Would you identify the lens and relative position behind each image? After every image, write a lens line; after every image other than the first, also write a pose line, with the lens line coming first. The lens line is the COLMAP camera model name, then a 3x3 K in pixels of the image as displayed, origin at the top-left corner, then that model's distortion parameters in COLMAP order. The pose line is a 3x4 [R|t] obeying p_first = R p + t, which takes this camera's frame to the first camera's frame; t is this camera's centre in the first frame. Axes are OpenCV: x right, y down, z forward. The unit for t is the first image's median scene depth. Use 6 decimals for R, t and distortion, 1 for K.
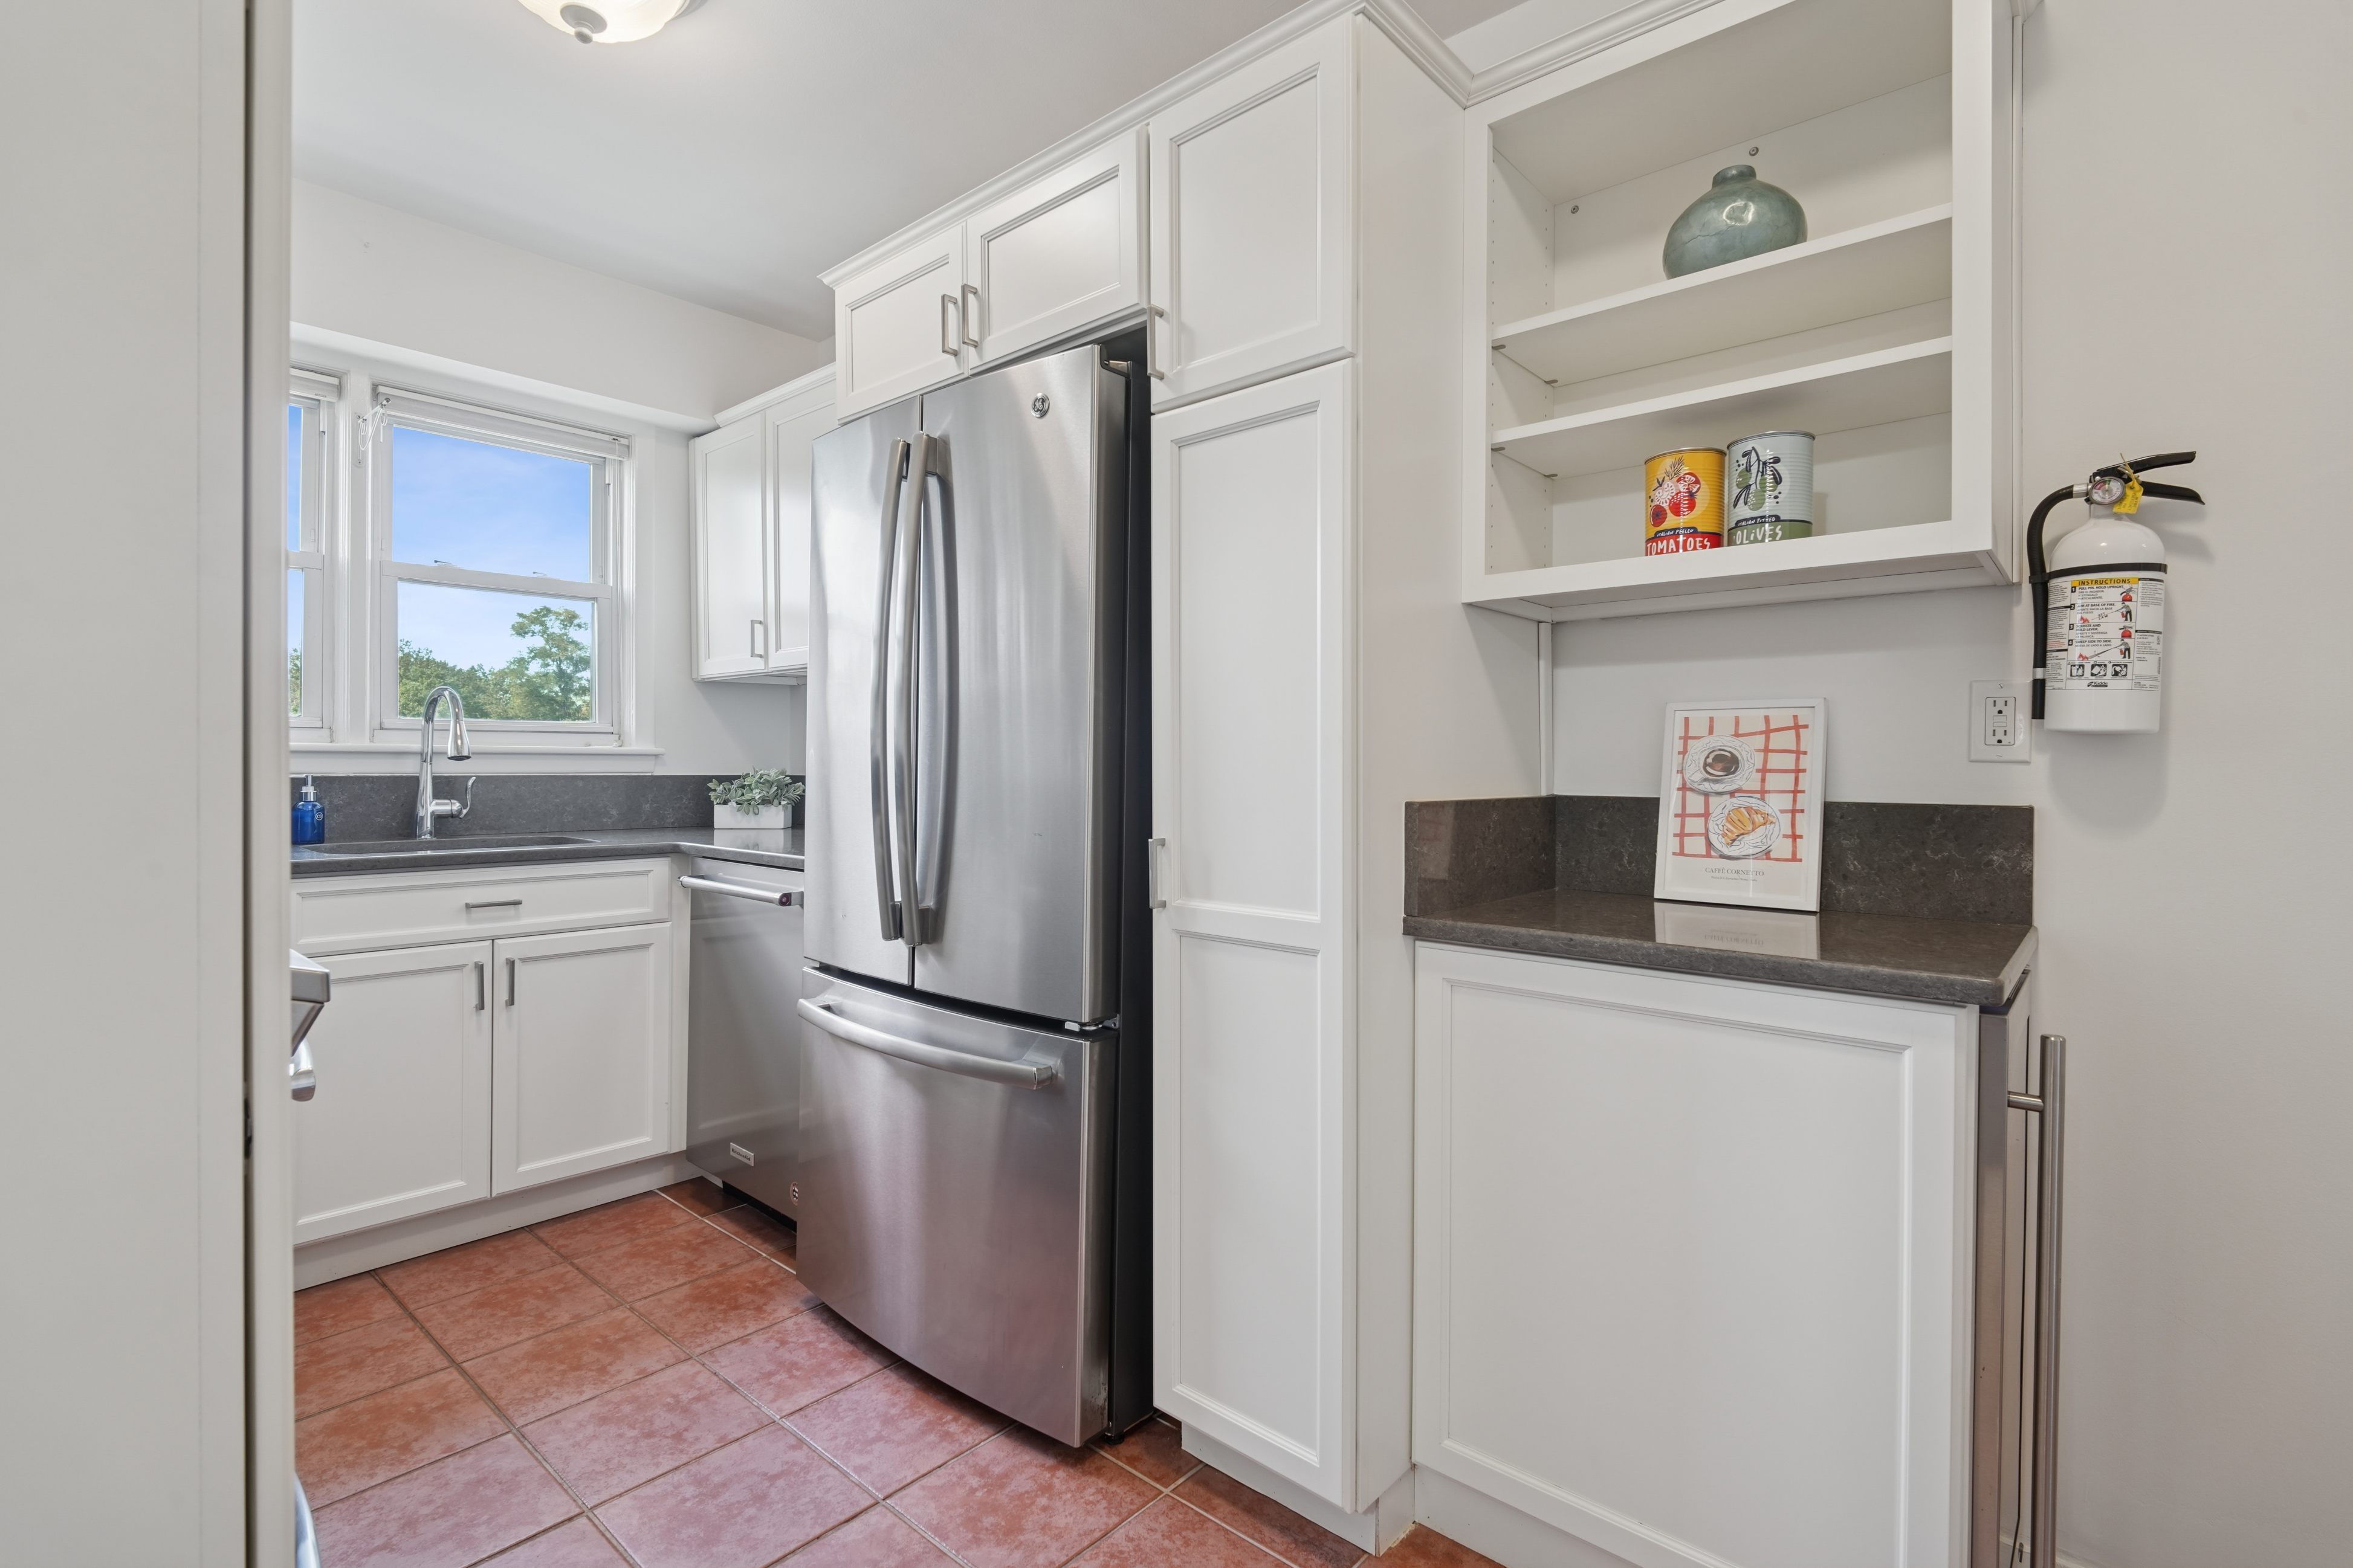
lens RADIAL K [[1102.8, 0, 1179.4], [0, 1102.8, 765.3], [0, 0, 1]] dist [0.001286, -0.004361]
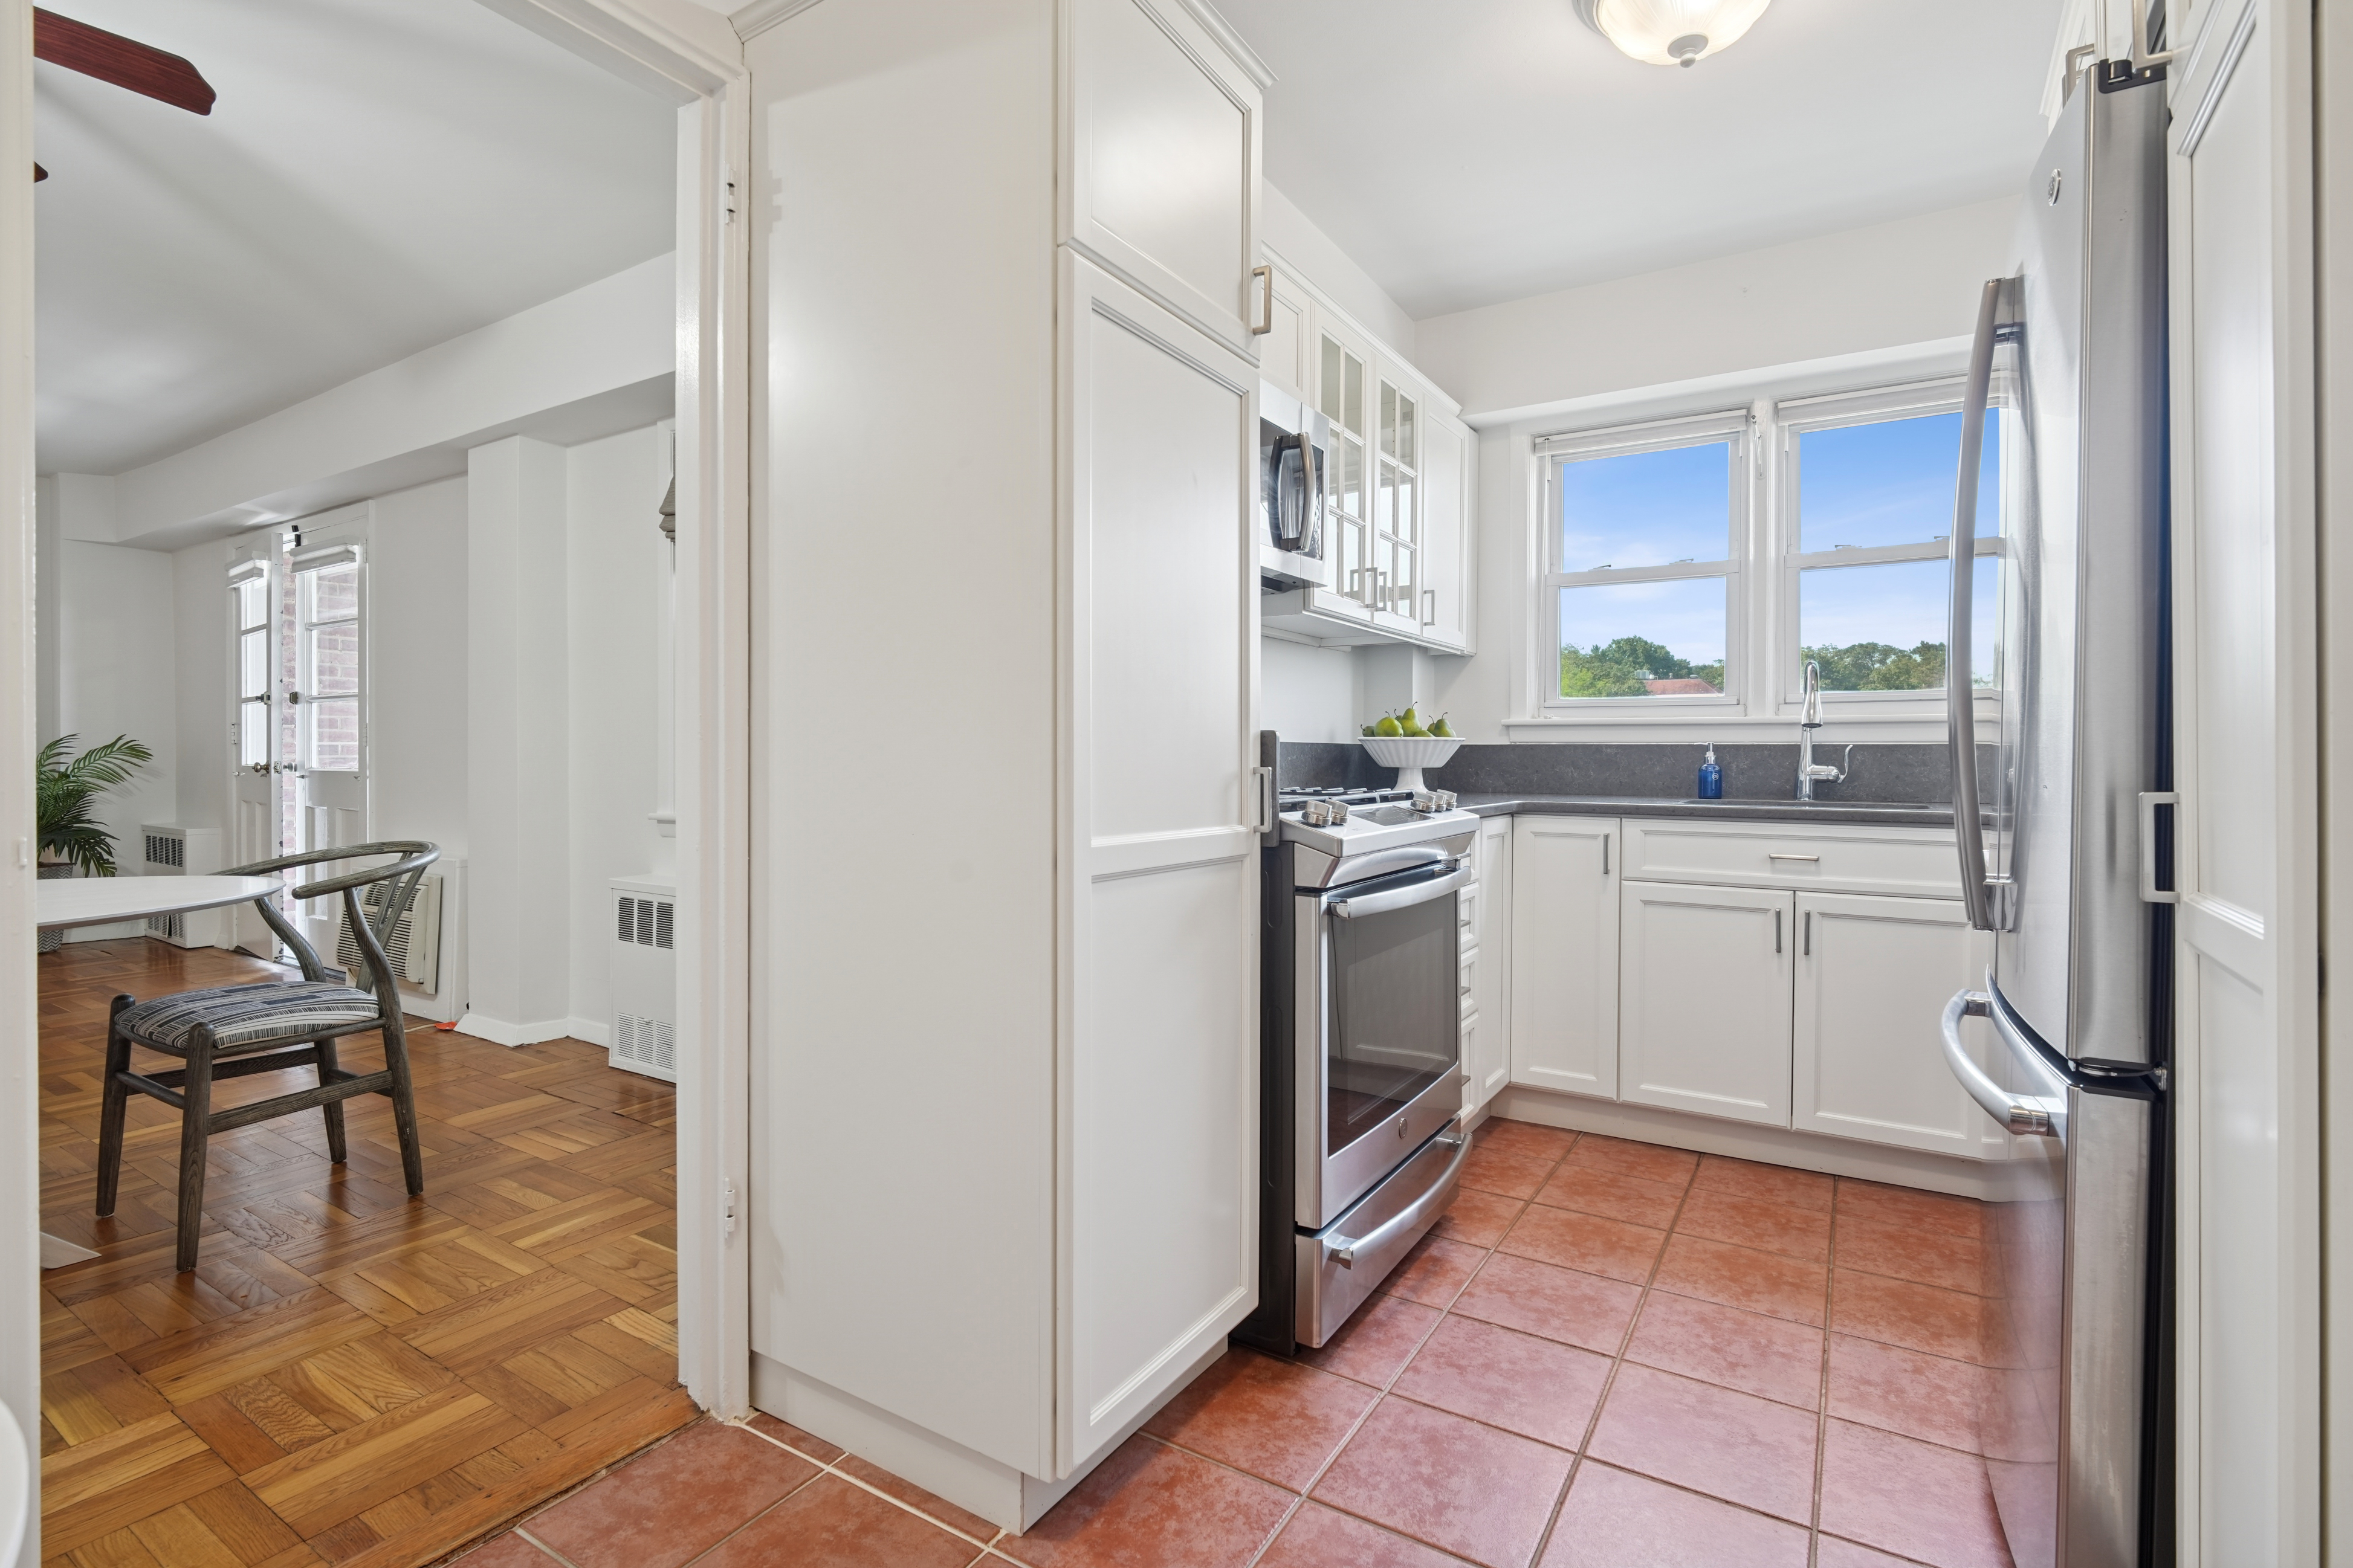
lens RADIAL K [[1102.8, 0, 1178.9], [0, 1102.8, 760.8], [0, 0, 1]] dist [0.001286, -0.004361]
pose [[0.163456, -0.000059, -0.986551, 0.314699], [-0.004799, 0.999988, -0.000855, 0.031663], [0.986539, 0.004874, 0.163454, 0.210661]]
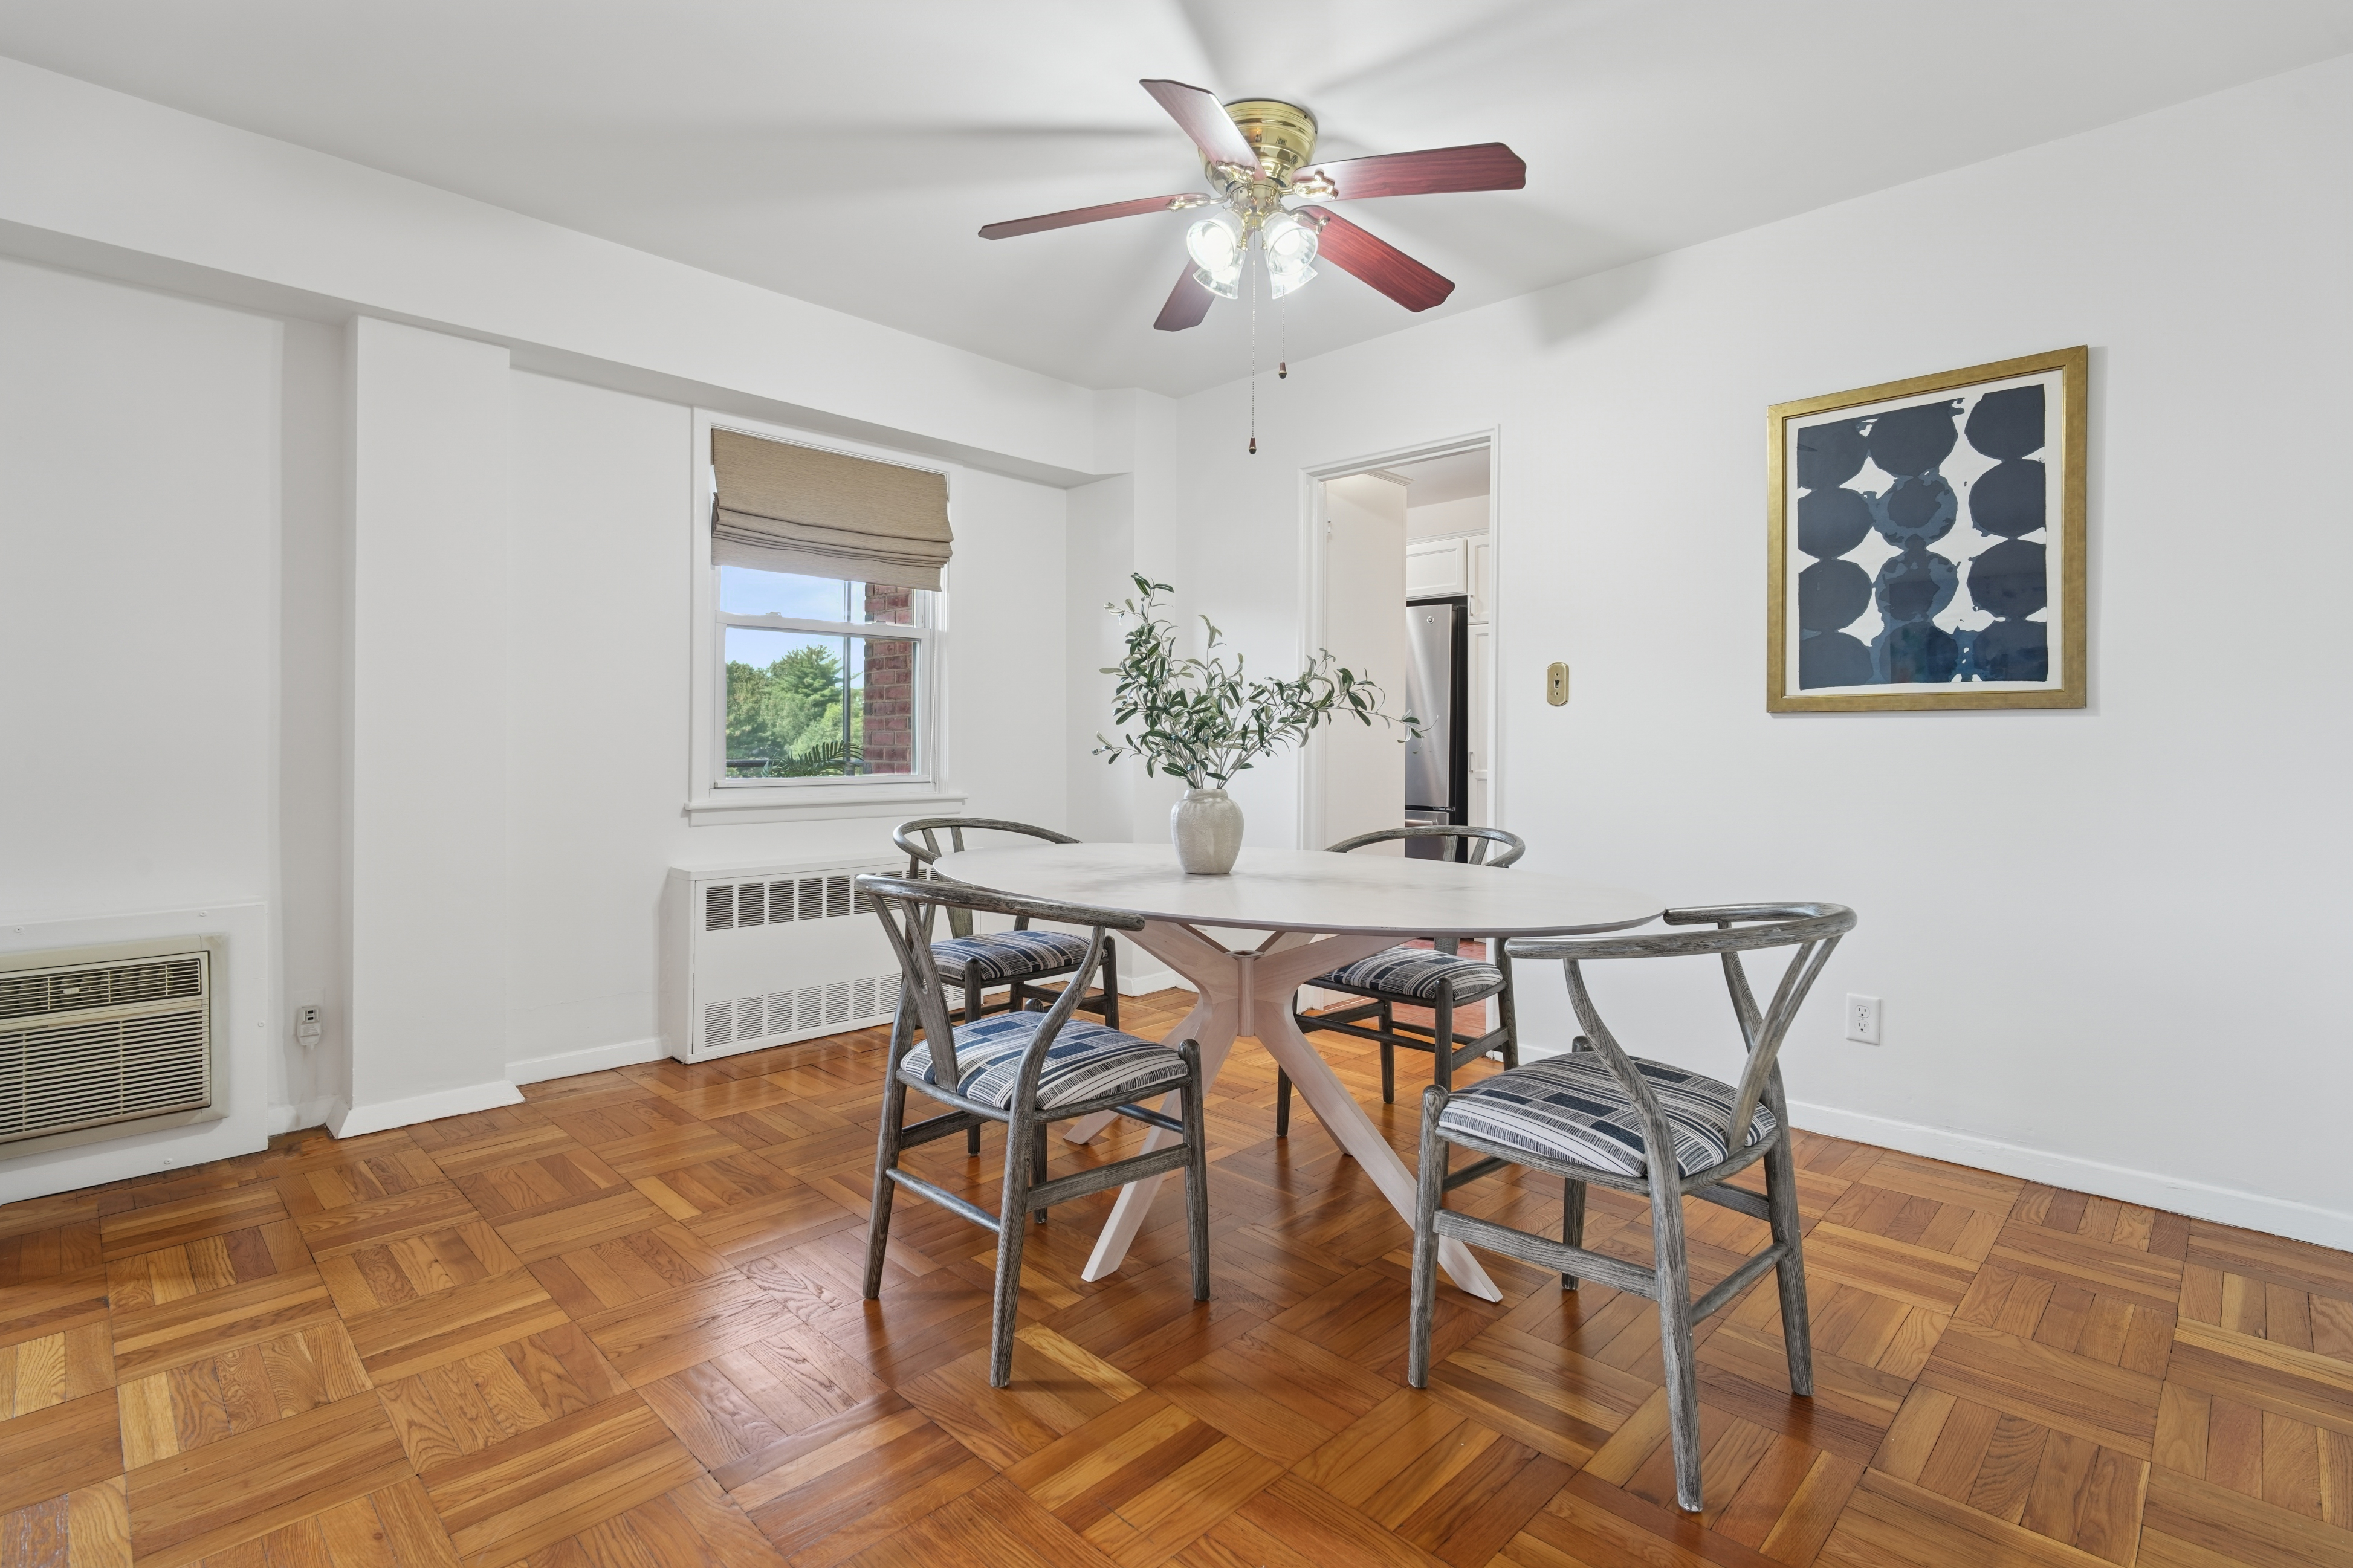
lens RADIAL K [[1102.8, 0, 1192.8], [0, 1102.8, 747.5], [0, 0, 1]] dist [0.001286, -0.004361]
pose [[0.999229, 0.000105, -0.039265, -0.460604], [0.000079, 0.999989, 0.004682, 0.023814], [0.039265, -0.004682, 0.999218, -1.502604]]
